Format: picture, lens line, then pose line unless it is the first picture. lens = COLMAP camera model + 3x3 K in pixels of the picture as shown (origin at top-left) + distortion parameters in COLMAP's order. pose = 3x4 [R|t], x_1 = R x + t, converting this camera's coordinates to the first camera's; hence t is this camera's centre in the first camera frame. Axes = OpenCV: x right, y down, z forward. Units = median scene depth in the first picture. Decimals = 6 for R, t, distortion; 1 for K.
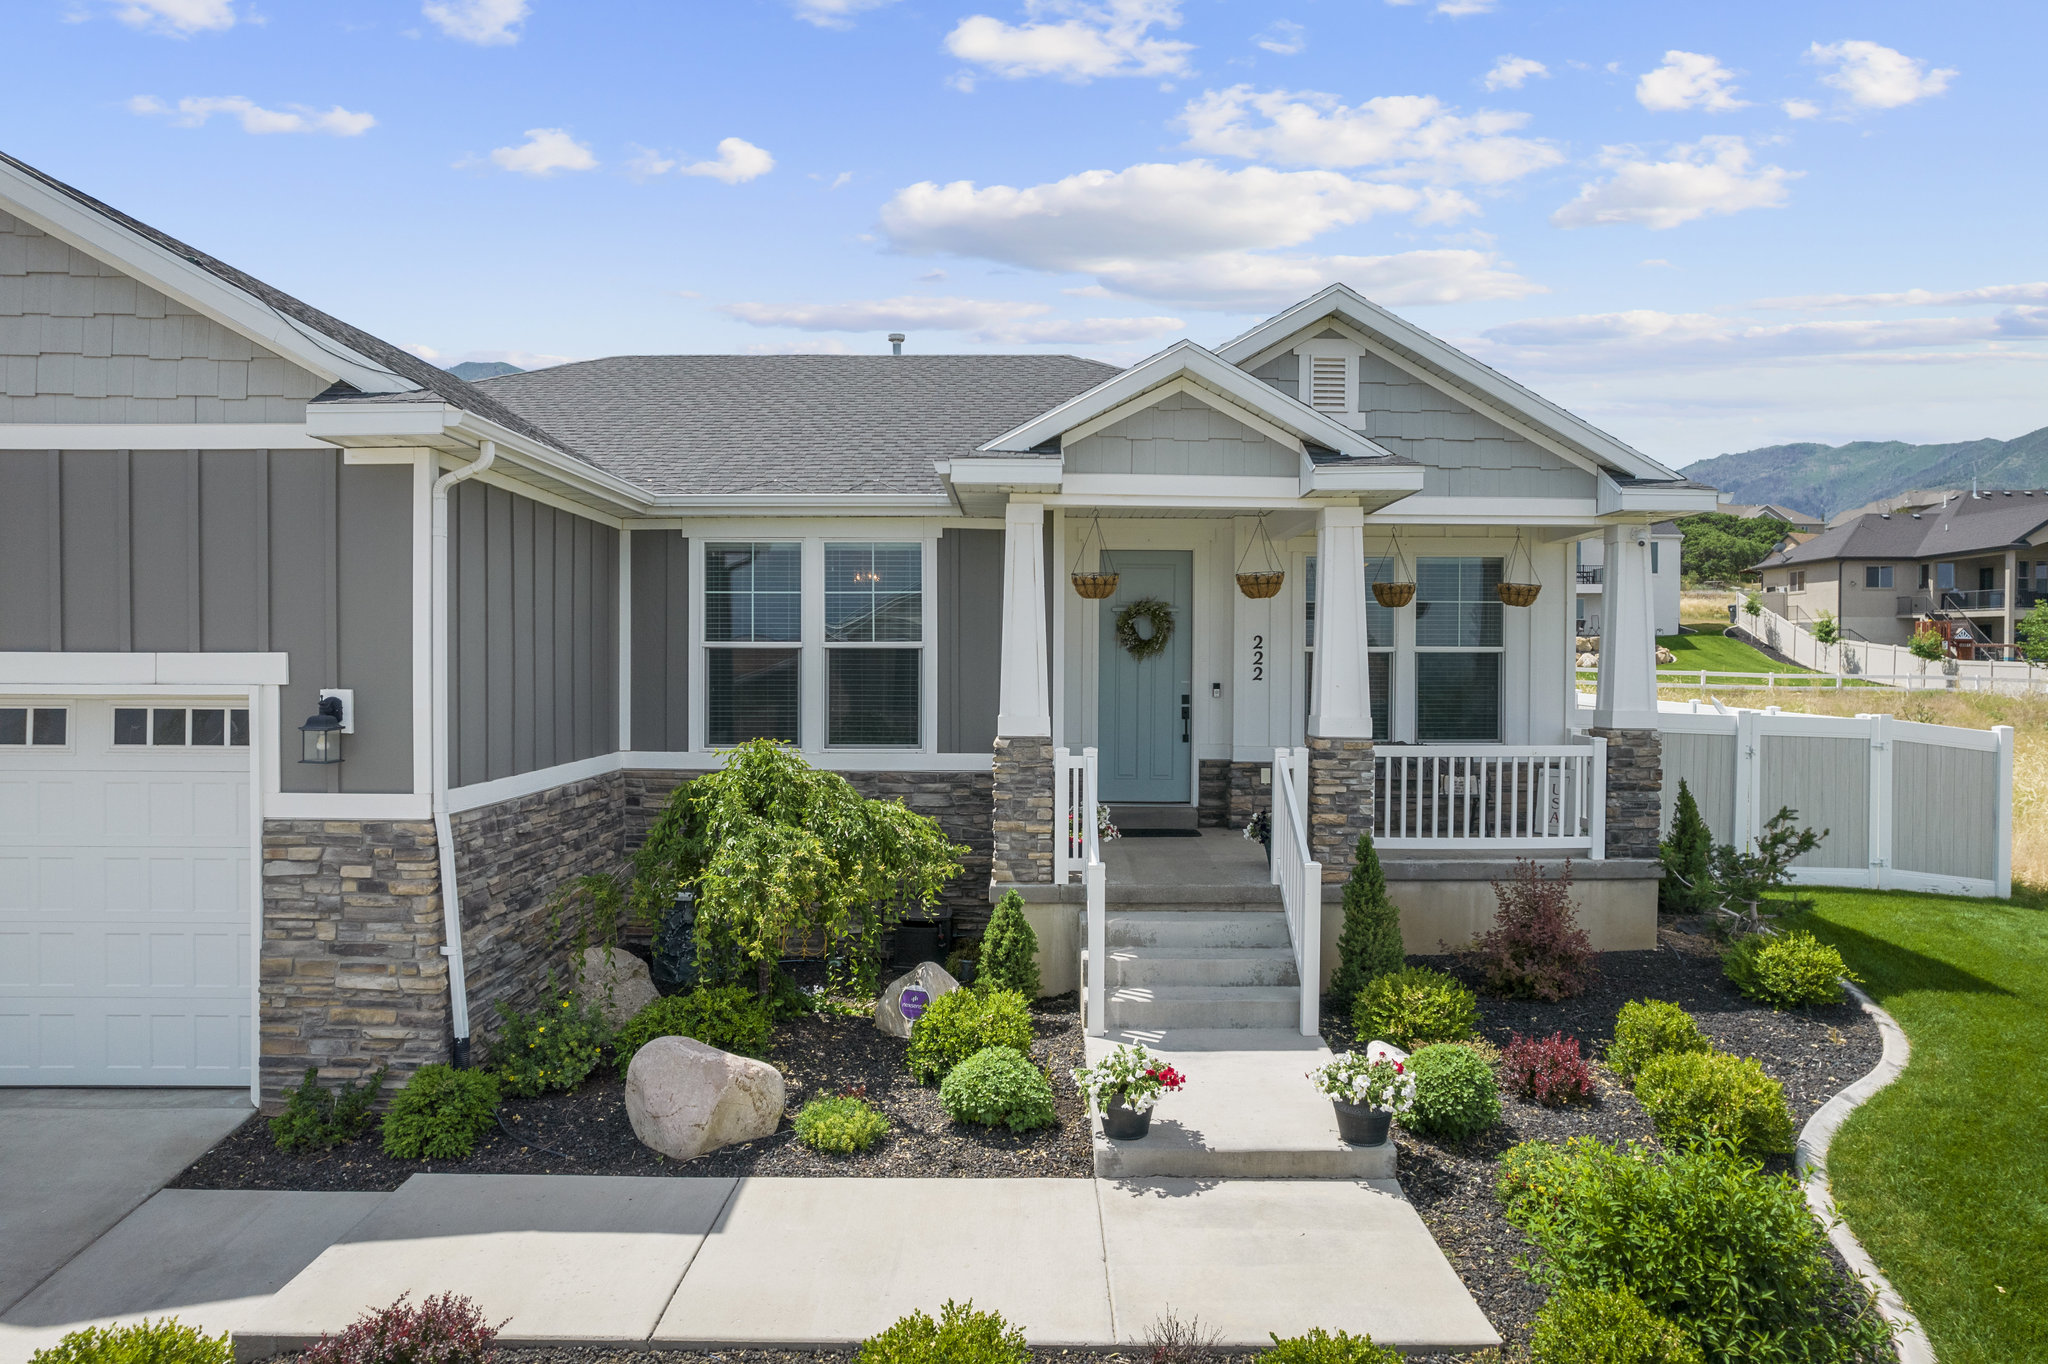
lens RADIAL K [[1288.5, 0, 1010.4], [0, 1288.5, 674.6], [0, 0, 1]] dist [-0.016196, 0.007452]
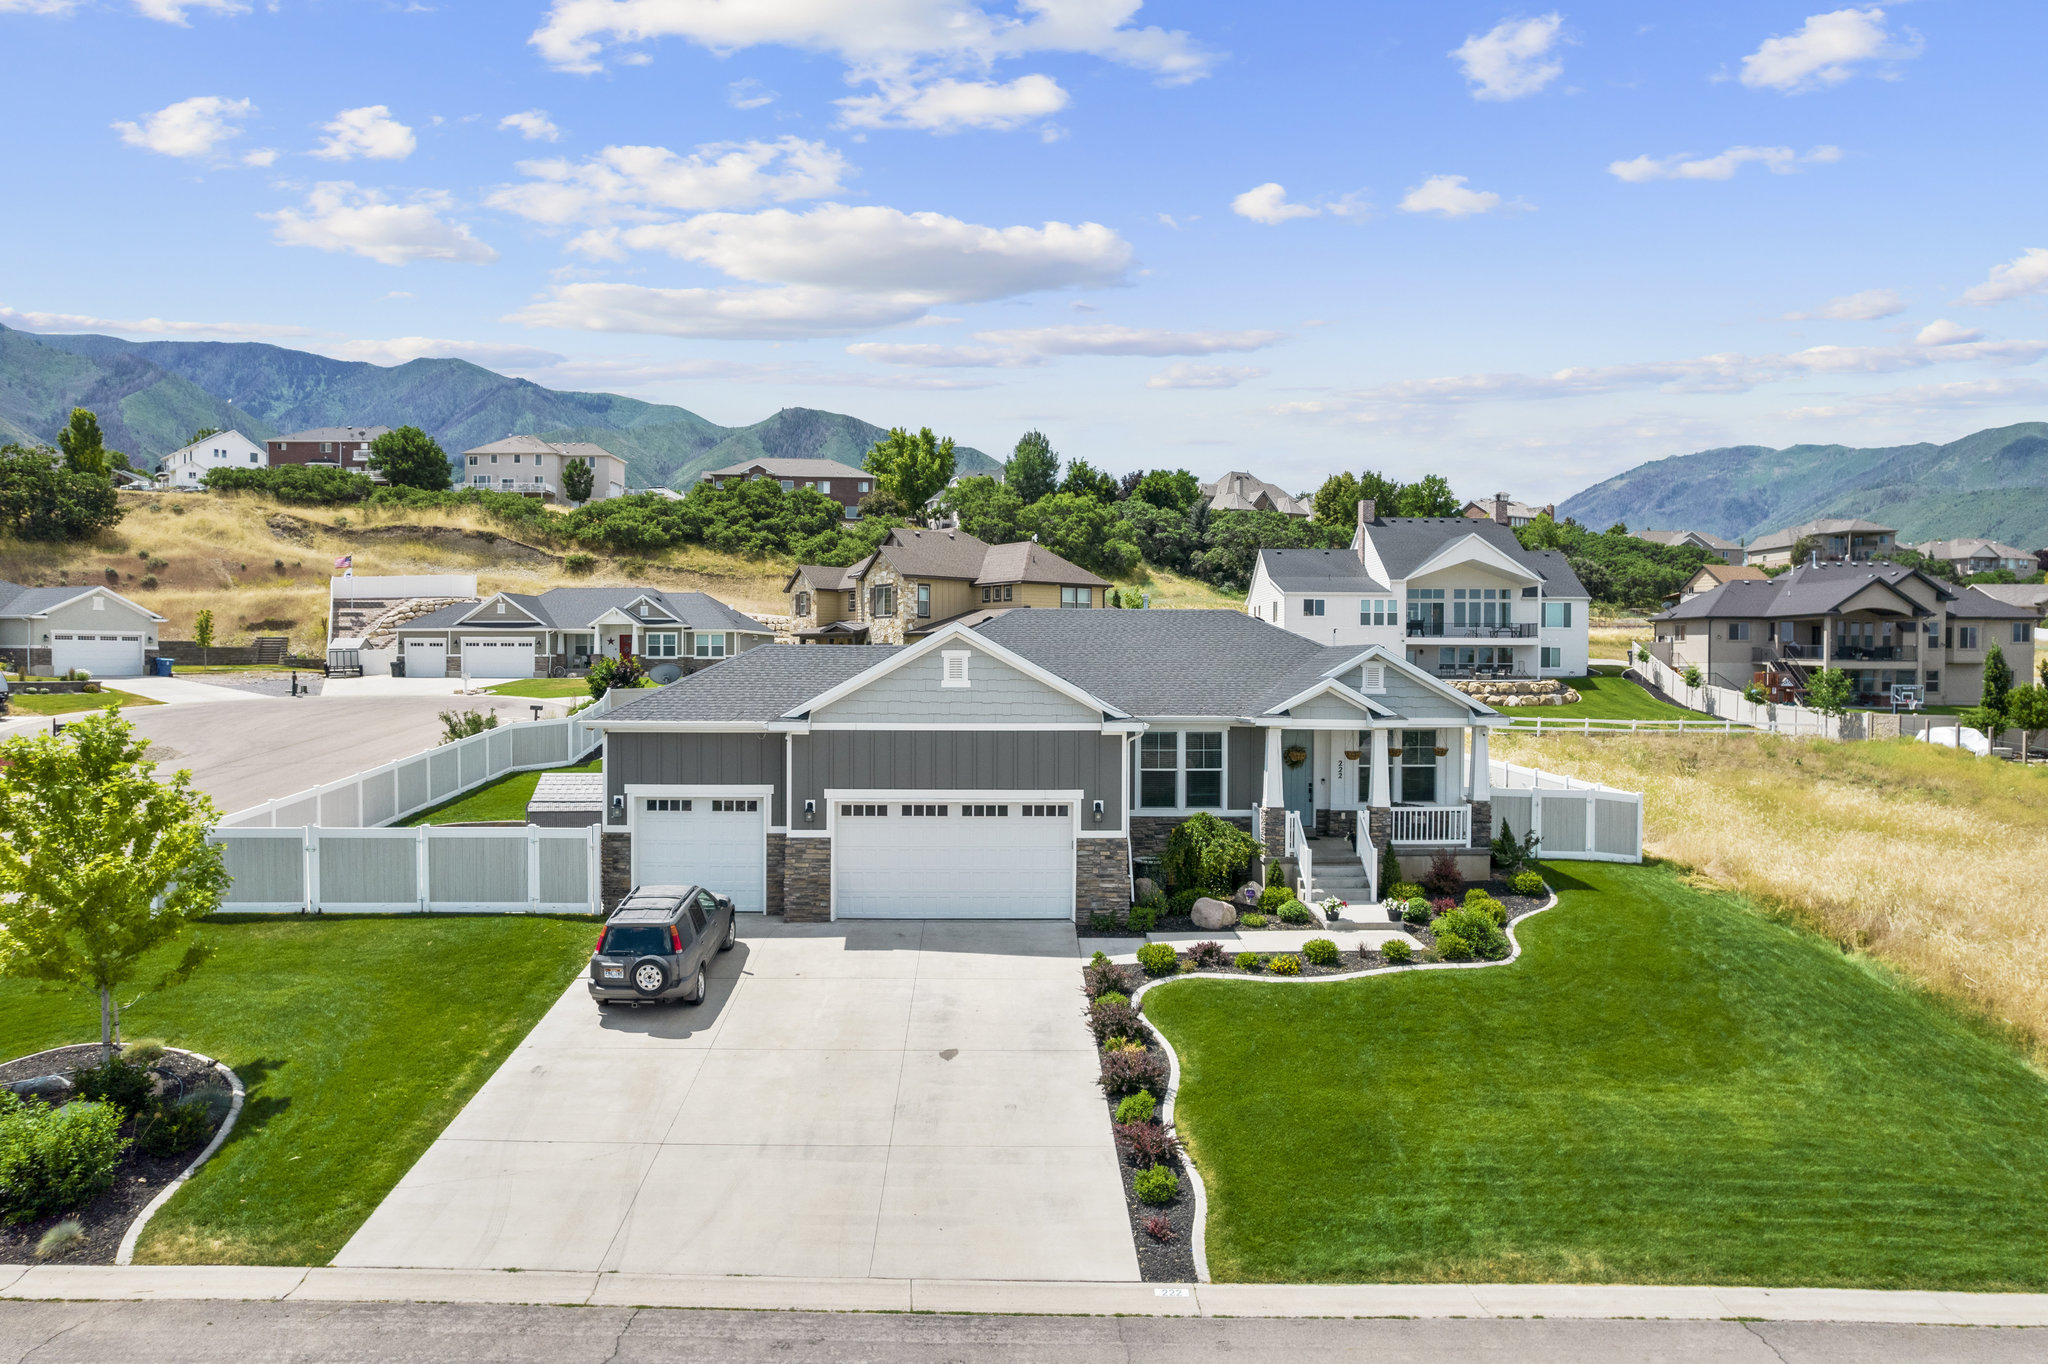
lens RADIAL K [[1288.5, 0, 1033.7], [0, 1288.5, 687.7], [0, 0, 1]] dist [-0.016196, 0.007452]
pose [[0.998885, -0.002306, 0.047164, -0.591661], [0.001858, 0.999953, 0.009525, -0.222314], [-0.047184, -0.009427, 0.998842, -1.672953]]
